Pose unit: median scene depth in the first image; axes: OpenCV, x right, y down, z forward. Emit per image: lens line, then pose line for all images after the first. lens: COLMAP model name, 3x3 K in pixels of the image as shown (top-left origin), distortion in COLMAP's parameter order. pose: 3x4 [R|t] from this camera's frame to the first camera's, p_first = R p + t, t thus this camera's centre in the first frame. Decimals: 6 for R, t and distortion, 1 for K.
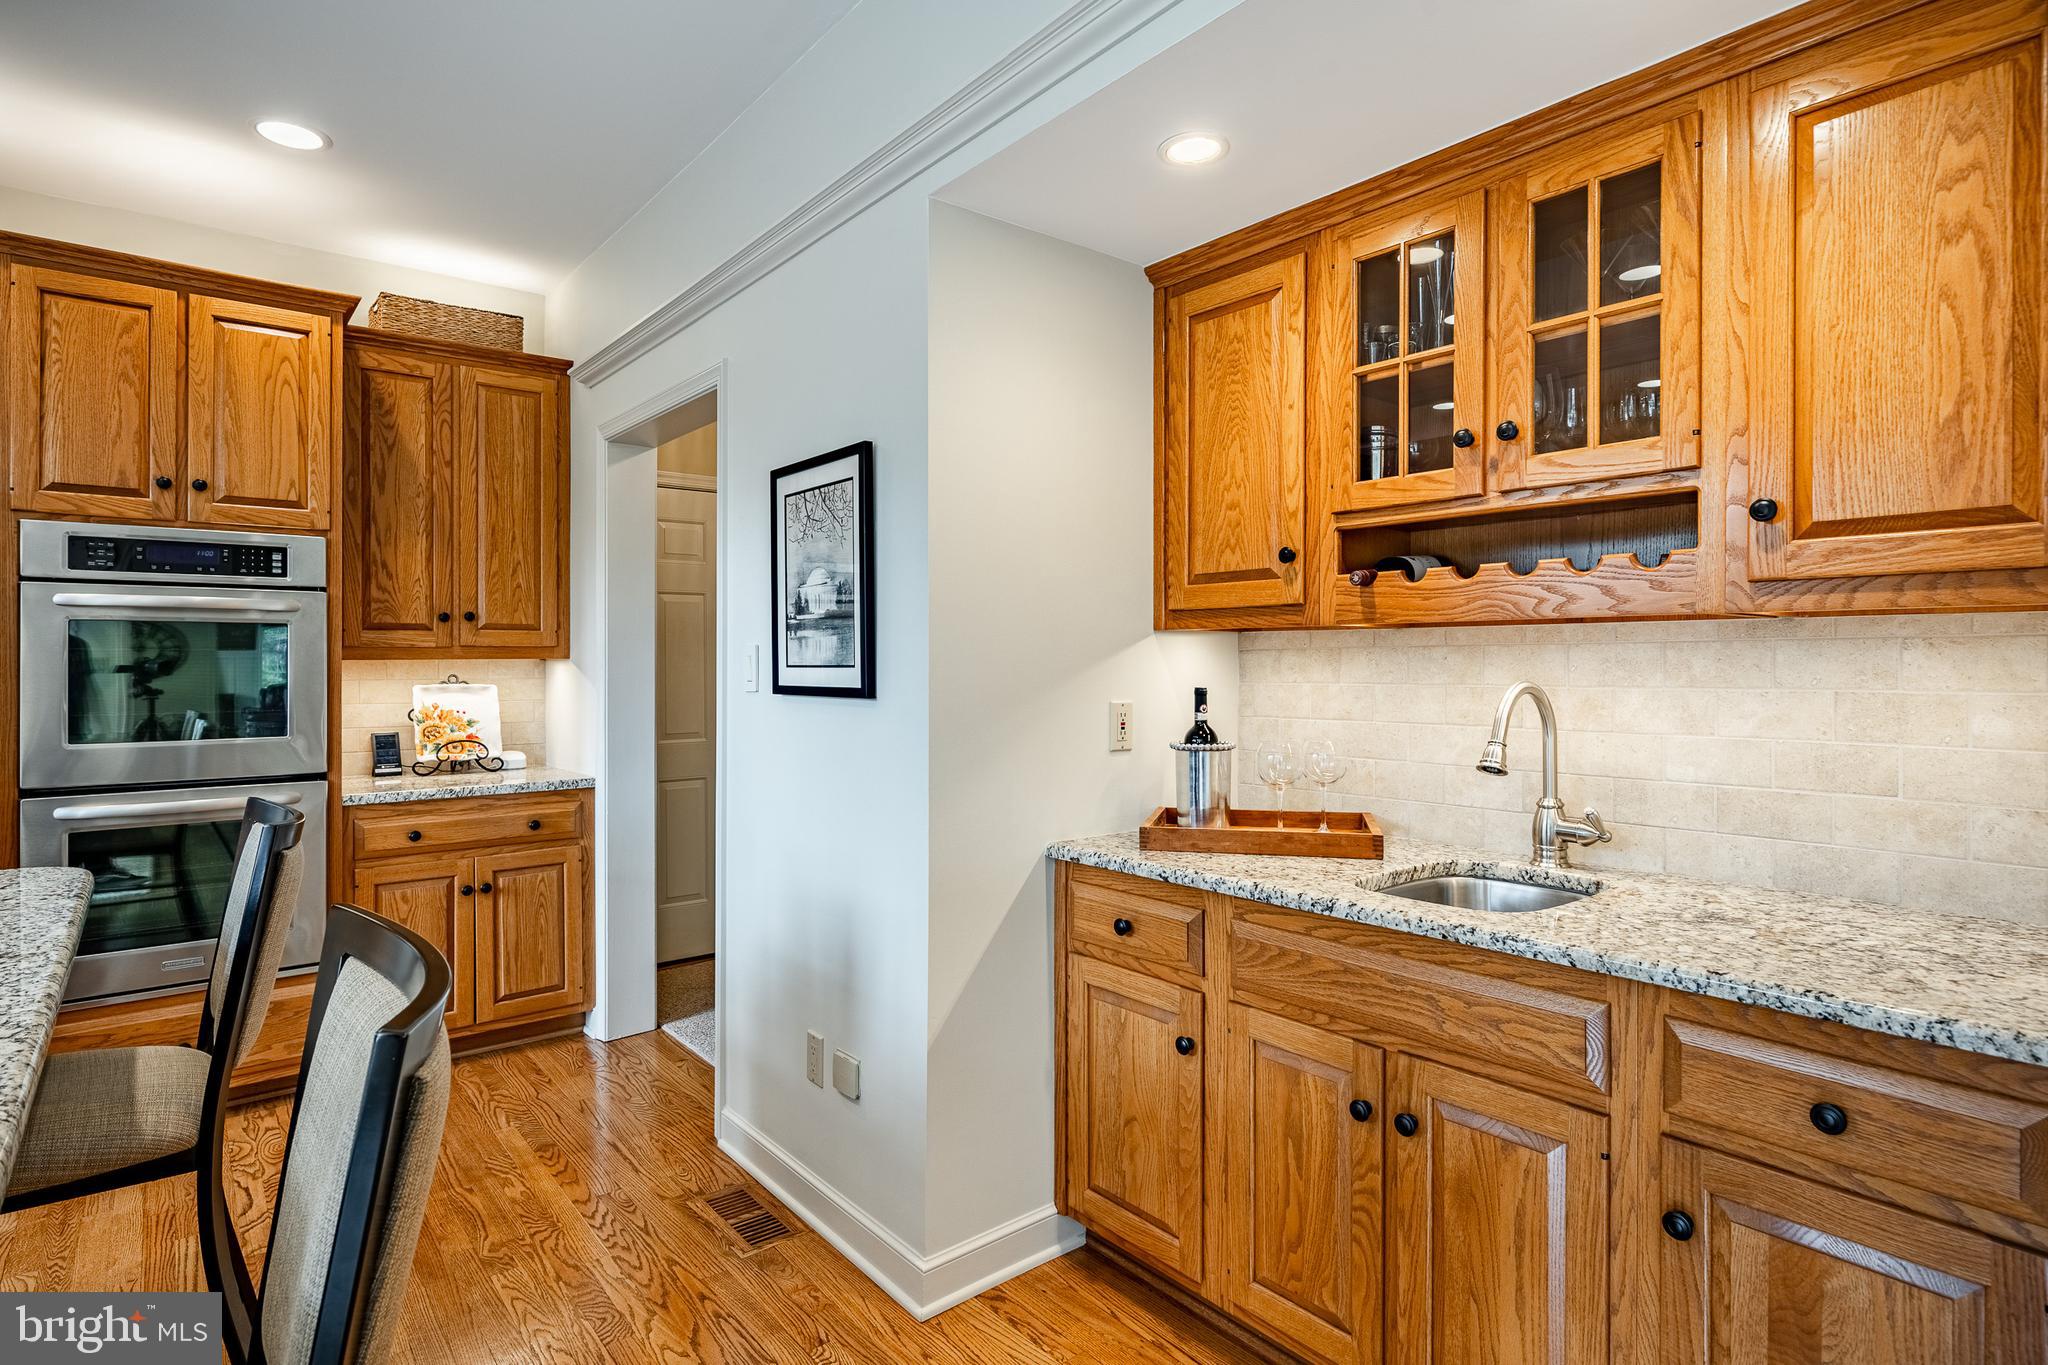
lens RADIAL K [[1072.8, 0, 1021.4], [0, 1072.8, 671.3], [0, 0, 1]] dist [-0.001315, 0.000133]
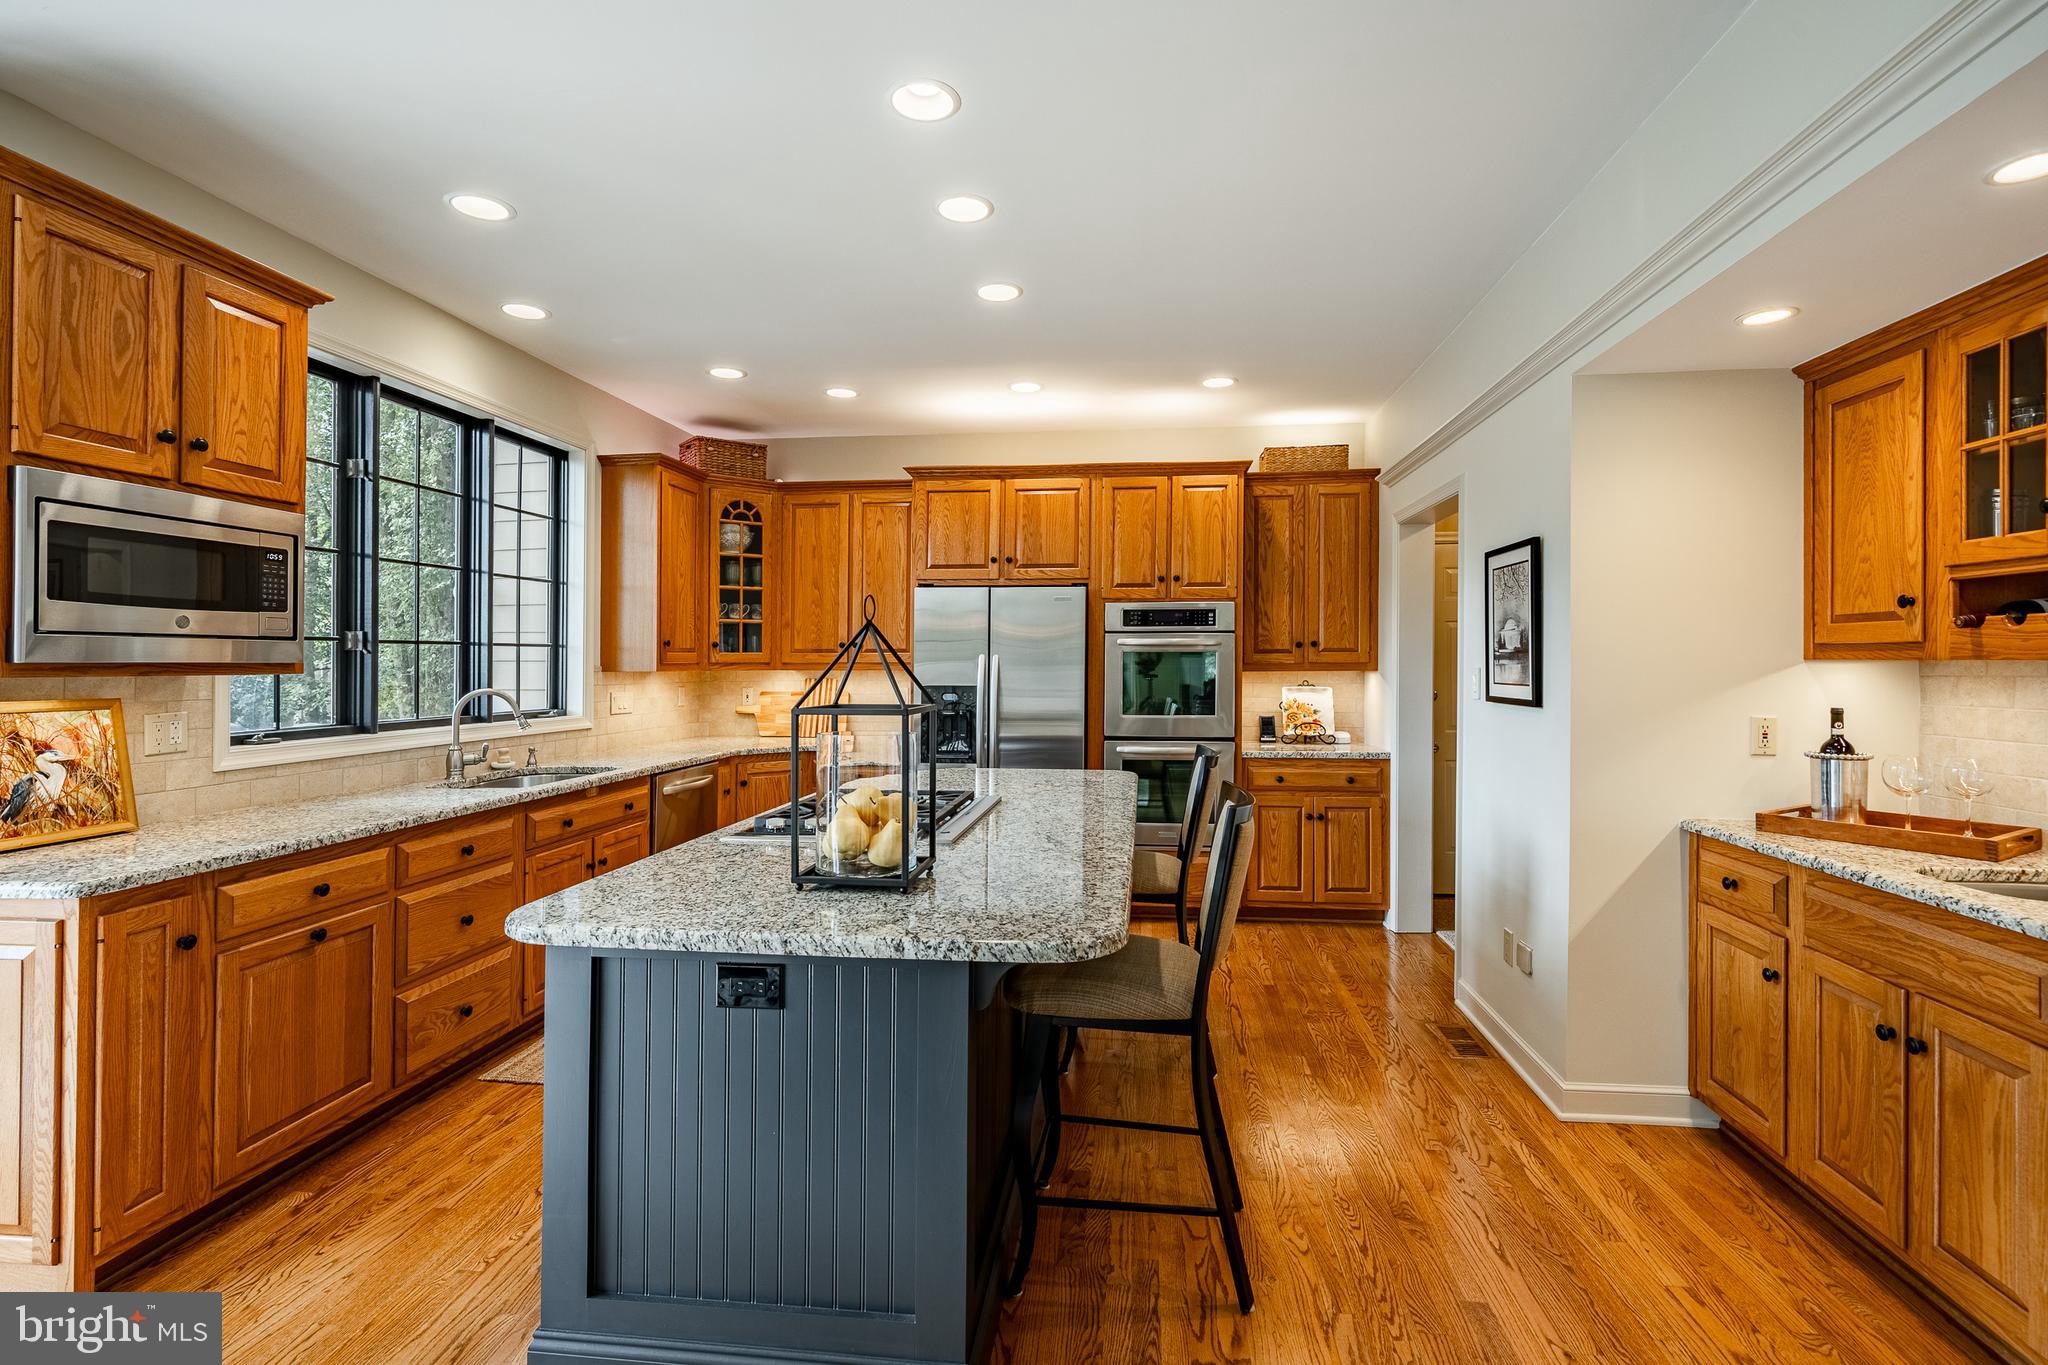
lens RADIAL K [[910.8, 0, 1040.1], [0, 910.8, 659.0], [0, 0, 1]] dist [-0.002756, -0.001161]
pose [[0.699672, -0.001059, -0.714464, 0.249072], [-0.007594, 0.999931, -0.008919, -0.022622], [0.714424, 0.011666, 0.699616, -0.345444]]
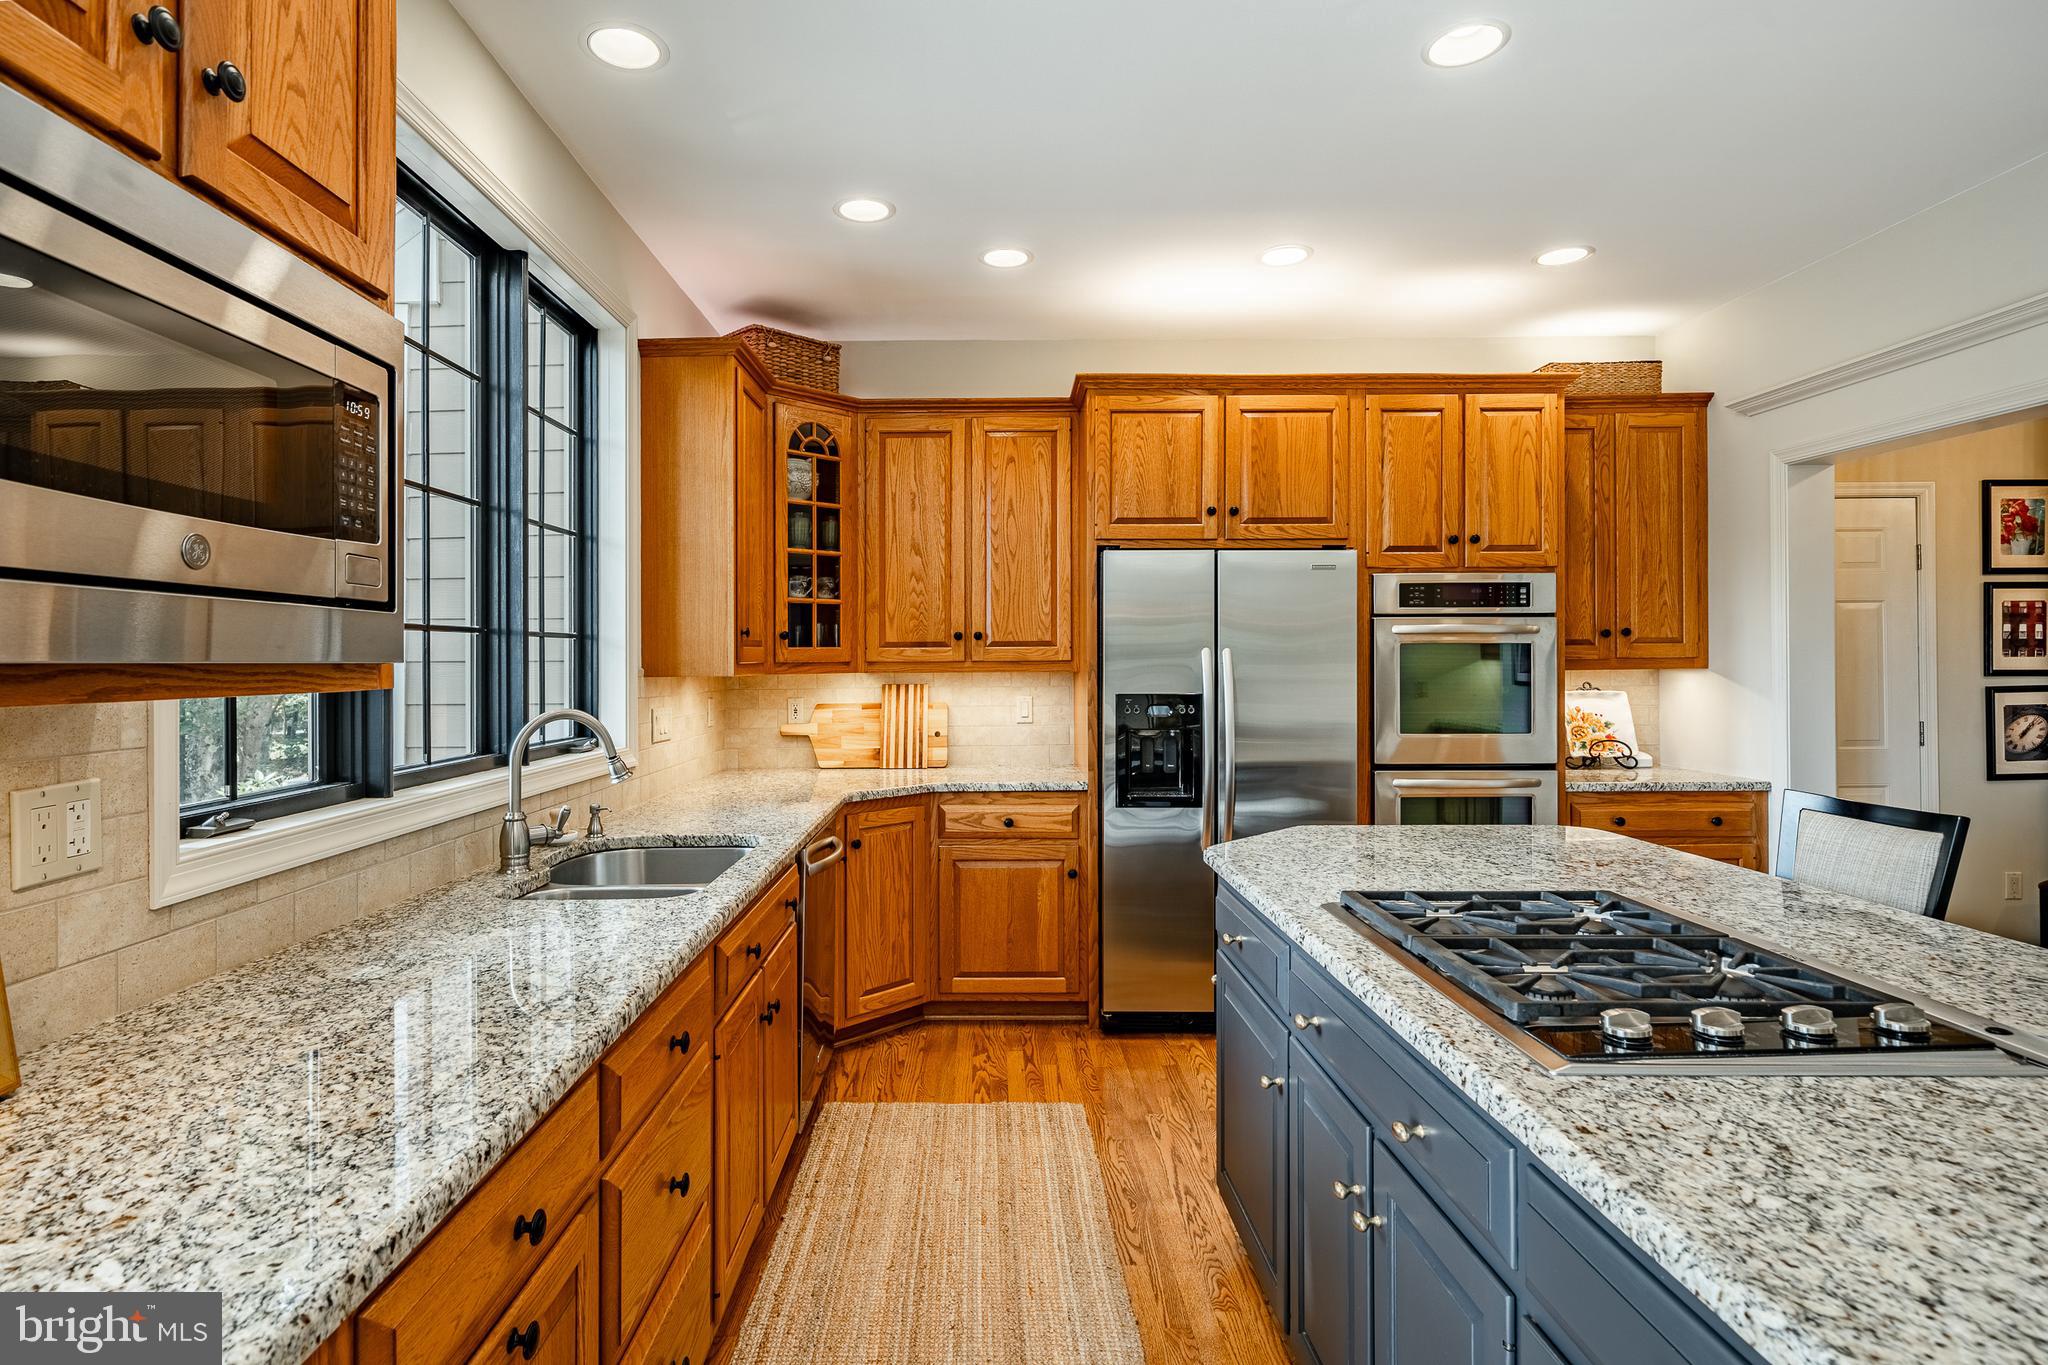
lens RADIAL K [[1052.1, 0, 1038.4], [0, 1052.1, 659.5], [0, 0, 1]] dist [-0.006385, 0.001127]
pose [[0.766987, -0.003804, -0.641651, -0.445518], [-0.001551, 0.999969, -0.007783, -0.019819], [0.641661, 0.006965, 0.766957, -0.411436]]
